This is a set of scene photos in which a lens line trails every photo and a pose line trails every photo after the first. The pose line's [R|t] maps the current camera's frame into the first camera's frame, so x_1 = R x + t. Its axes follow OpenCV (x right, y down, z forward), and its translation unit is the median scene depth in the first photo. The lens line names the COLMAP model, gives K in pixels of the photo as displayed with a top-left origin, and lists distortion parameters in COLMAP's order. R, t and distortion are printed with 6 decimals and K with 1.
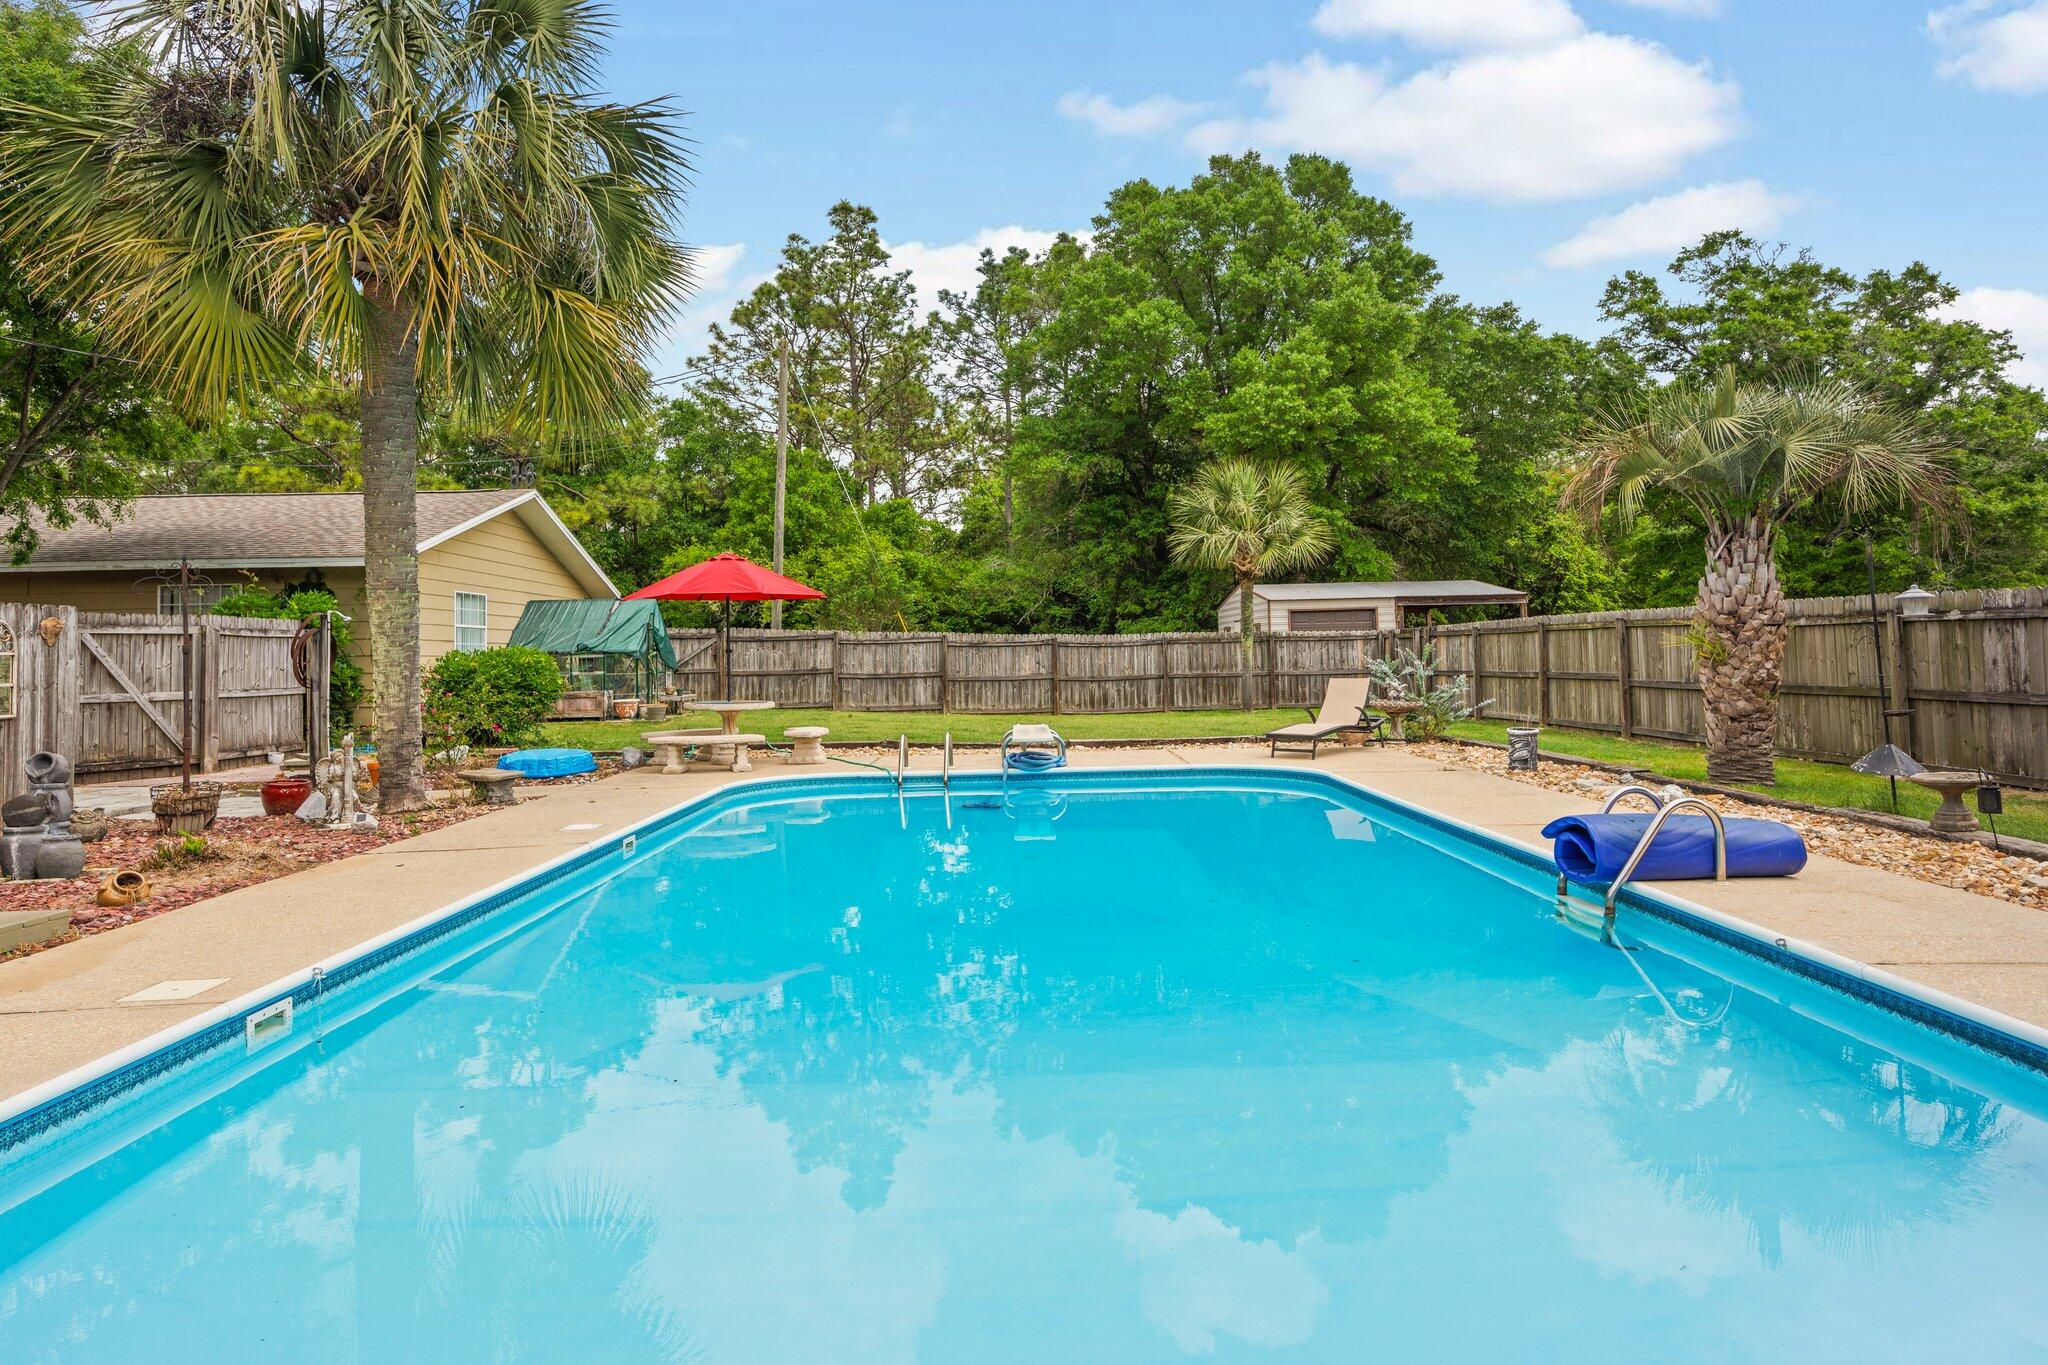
lens RADIAL K [[1157.4, 0, 1025.2], [0, 1157.4, 601.2], [0, 0, 1]] dist [0.004780, 0.000373]
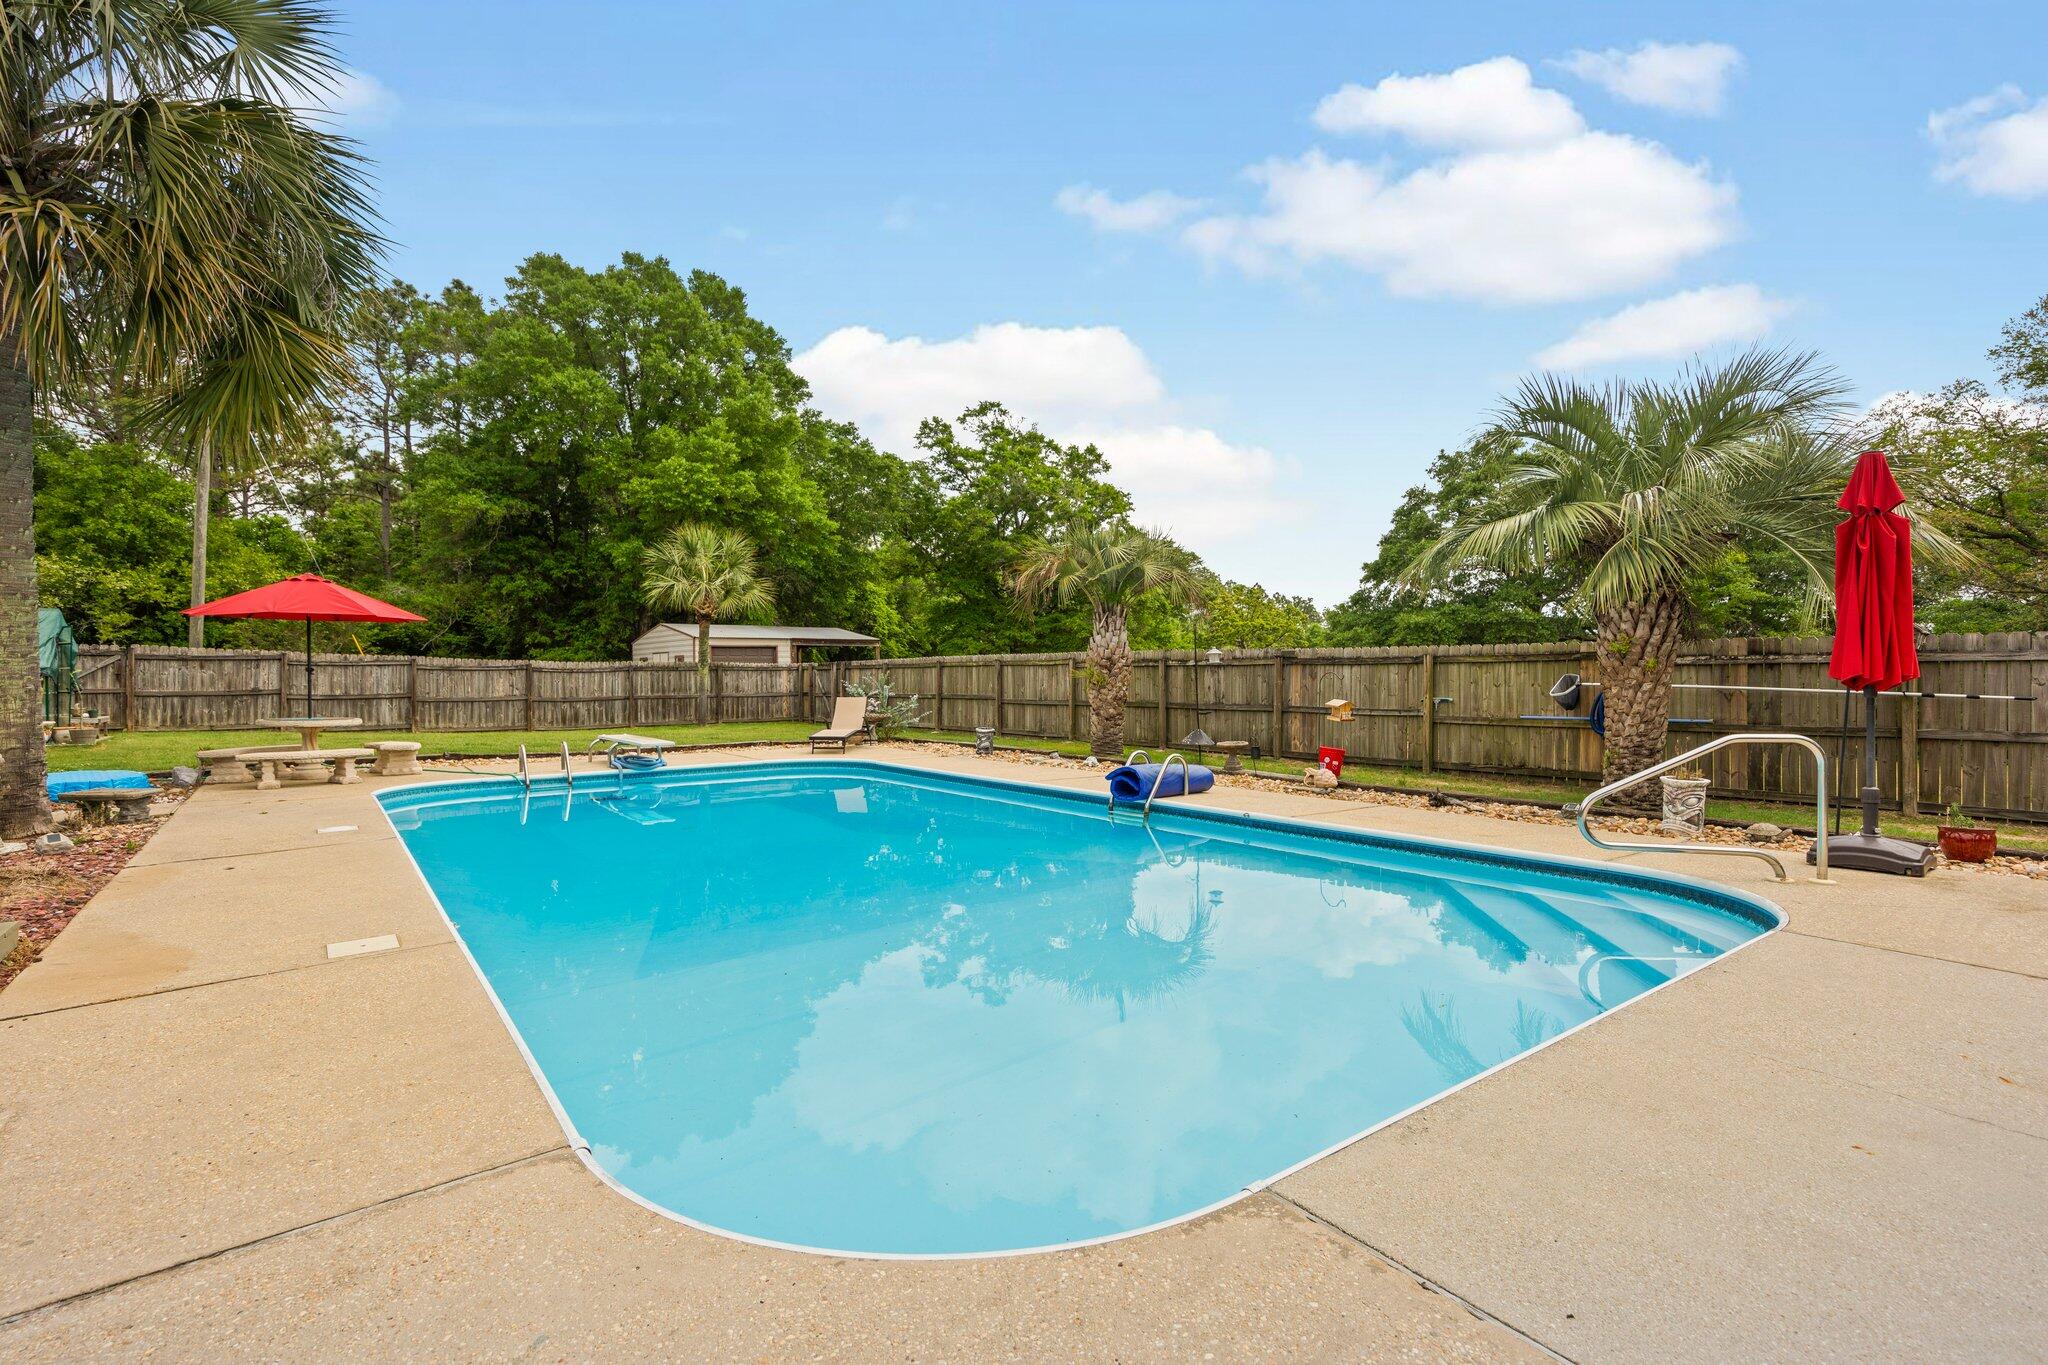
lens RADIAL K [[943.4, 0, 1020.1], [0, 943.4, 676.8], [0, 0, 1]] dist [0.001790, 0.000281]
pose [[0.806959, 0.014636, 0.590426, -0.090068], [-0.037740, 0.998928, 0.026818, 0.001124], [-0.589400, -0.043924, 0.806646, -0.018673]]
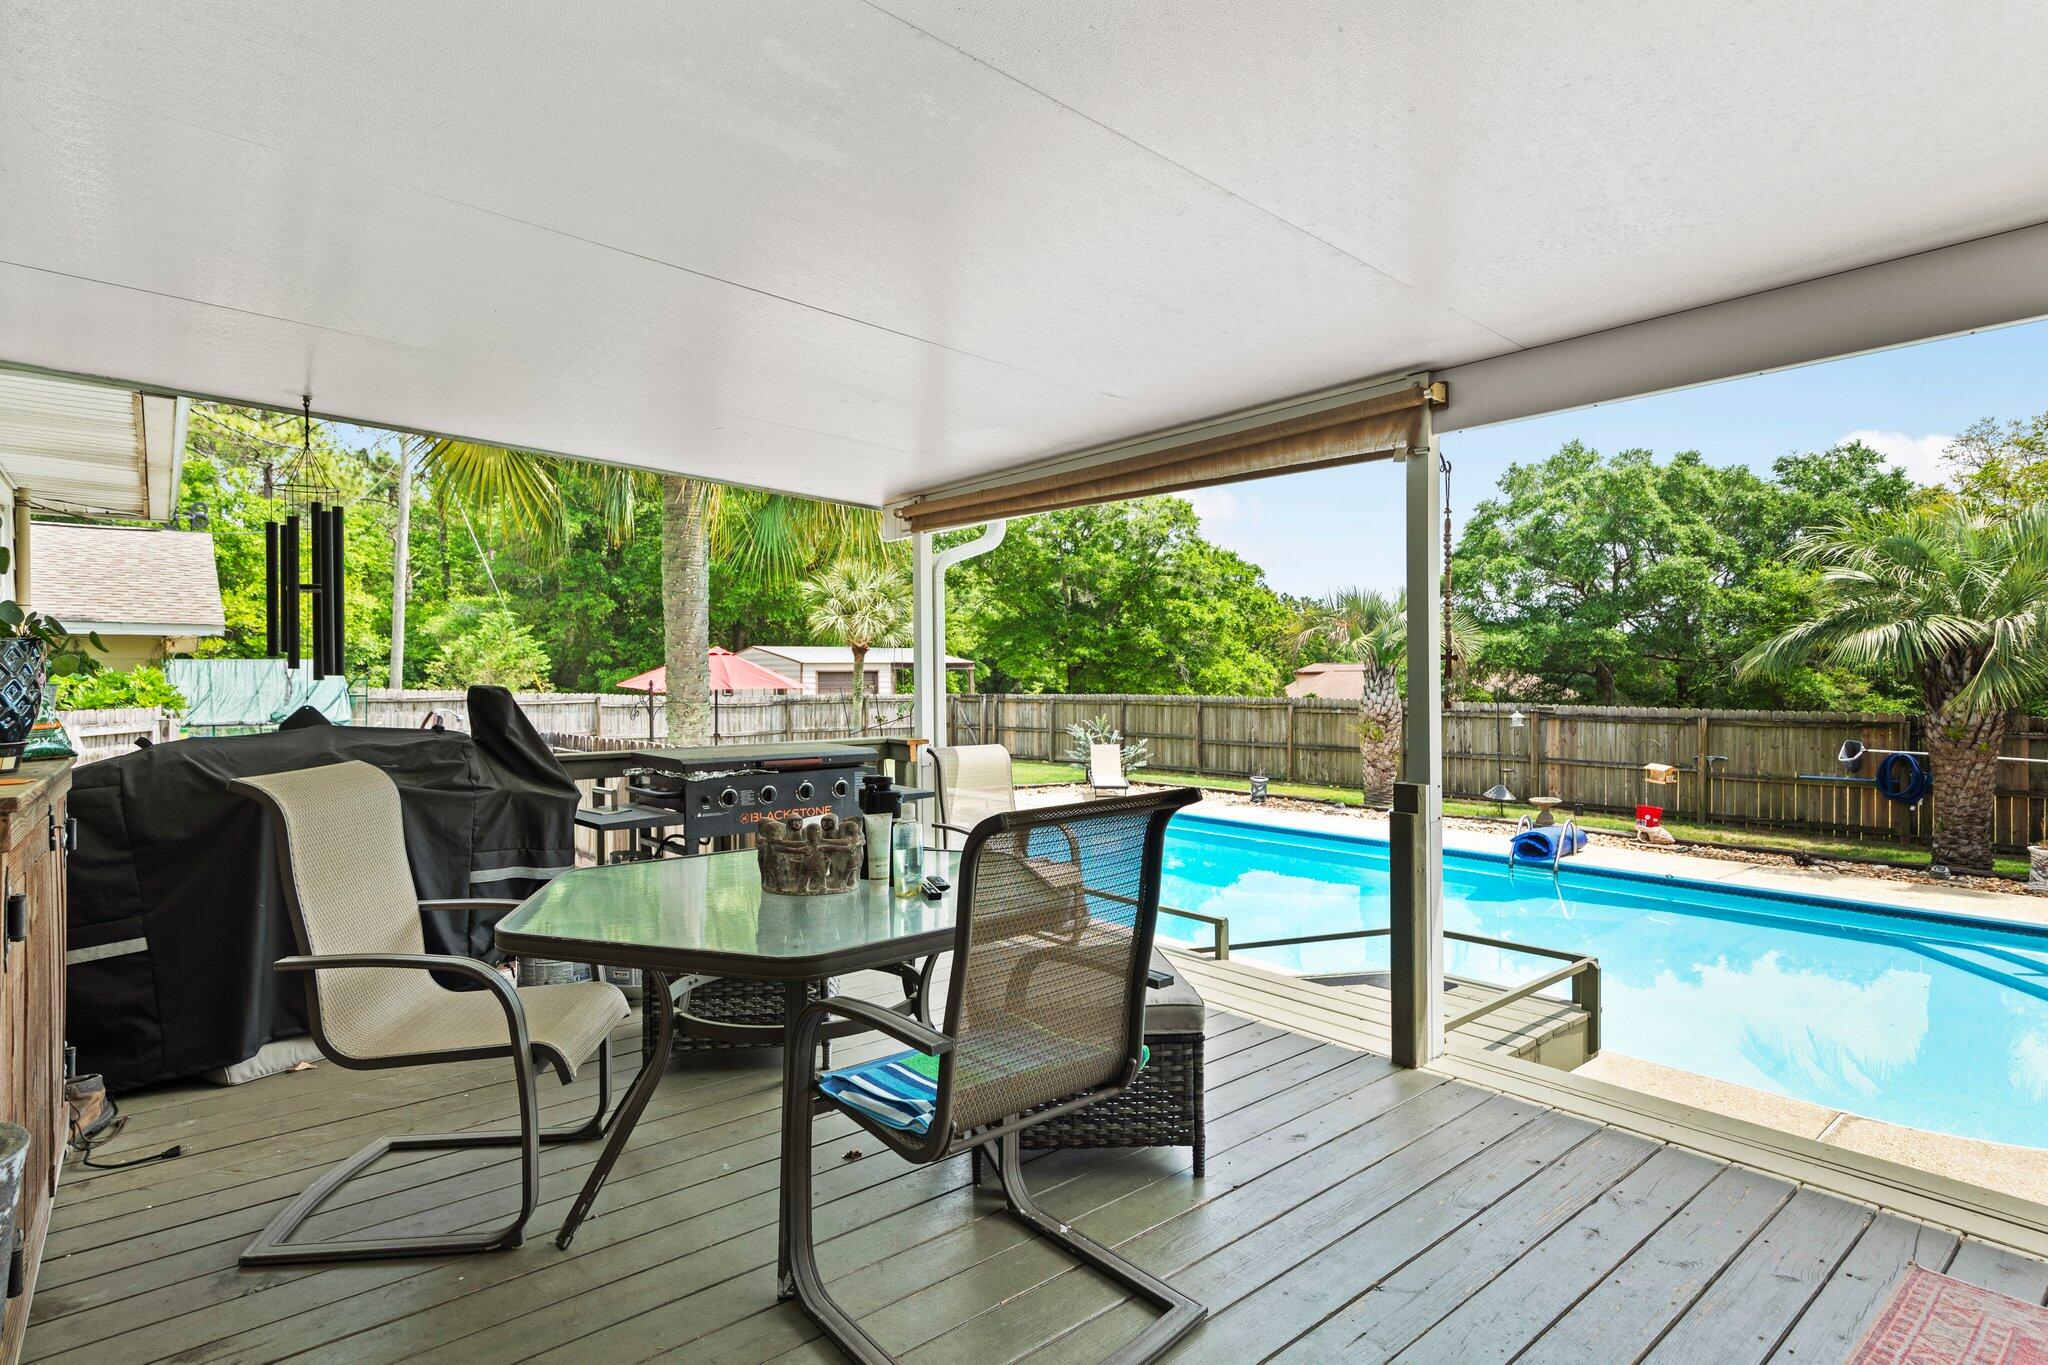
lens RADIAL K [[1030.3, 0, 1023.9], [0, 1030.3, 671.5], [0, 0, 1]] dist [0.003847, 0.000572]
pose [[0.782798, 0.019083, 0.621983, -0.239770], [-0.039446, 0.999041, 0.018994, -0.018427], [-0.621024, -0.039403, 0.782800, 0.013997]]
